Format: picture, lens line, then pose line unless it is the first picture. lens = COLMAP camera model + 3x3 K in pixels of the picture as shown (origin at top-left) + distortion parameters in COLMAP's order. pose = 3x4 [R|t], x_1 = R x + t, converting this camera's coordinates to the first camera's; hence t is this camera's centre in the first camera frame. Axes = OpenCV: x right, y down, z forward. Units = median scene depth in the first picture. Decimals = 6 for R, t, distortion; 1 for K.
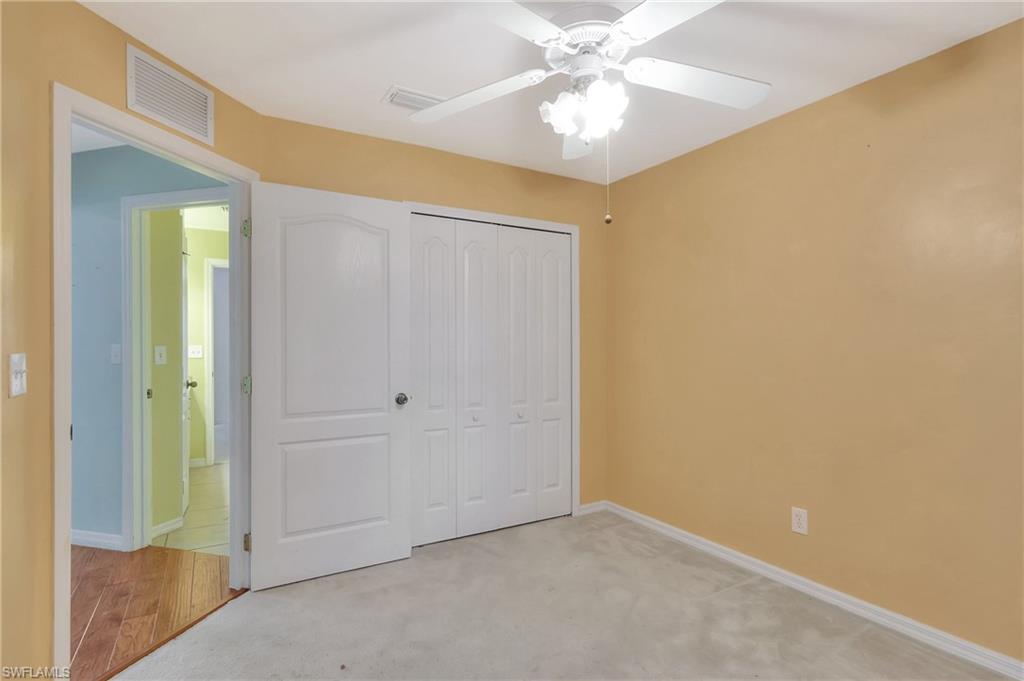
lens RADIAL K [[495.7, 0, 518.5], [0, 495.7, 340.5], [0, 0, 1]] dist [-0.023932, 0.000005]
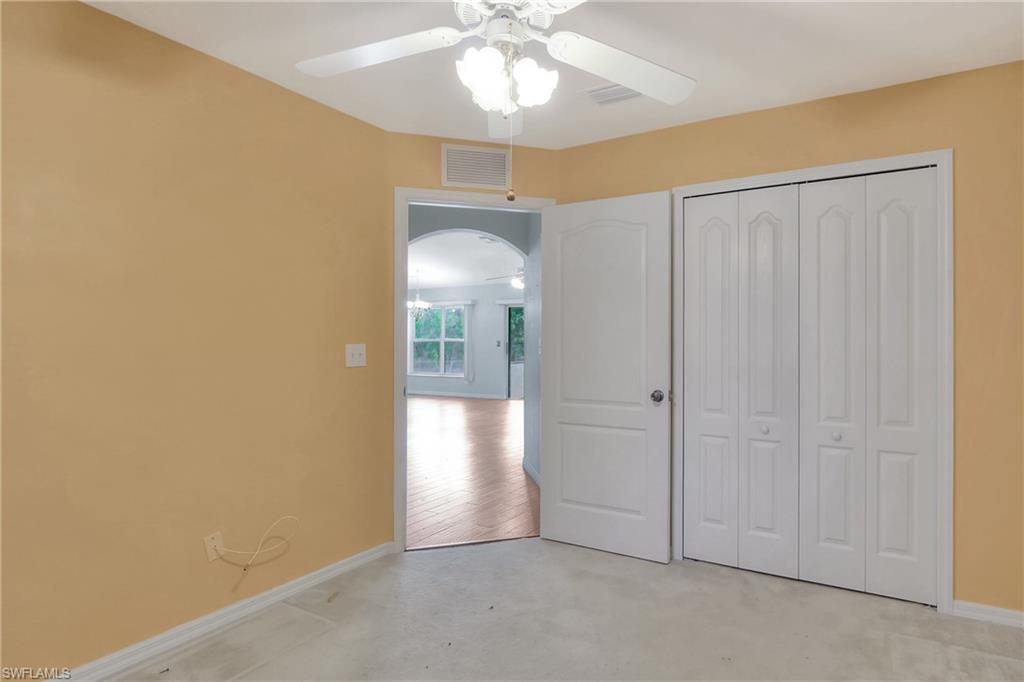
lens RADIAL K [[489.9, 0, 508.0], [0, 489.9, 337.8], [0, 0, 1]] dist [-0.010326, -0.000425]
pose [[0.521929, -0.003703, -0.852981, 0.409539], [0.006979, 0.999976, -0.000070, 0.002354], [0.852961, -0.005916, 0.521942, 0.242743]]
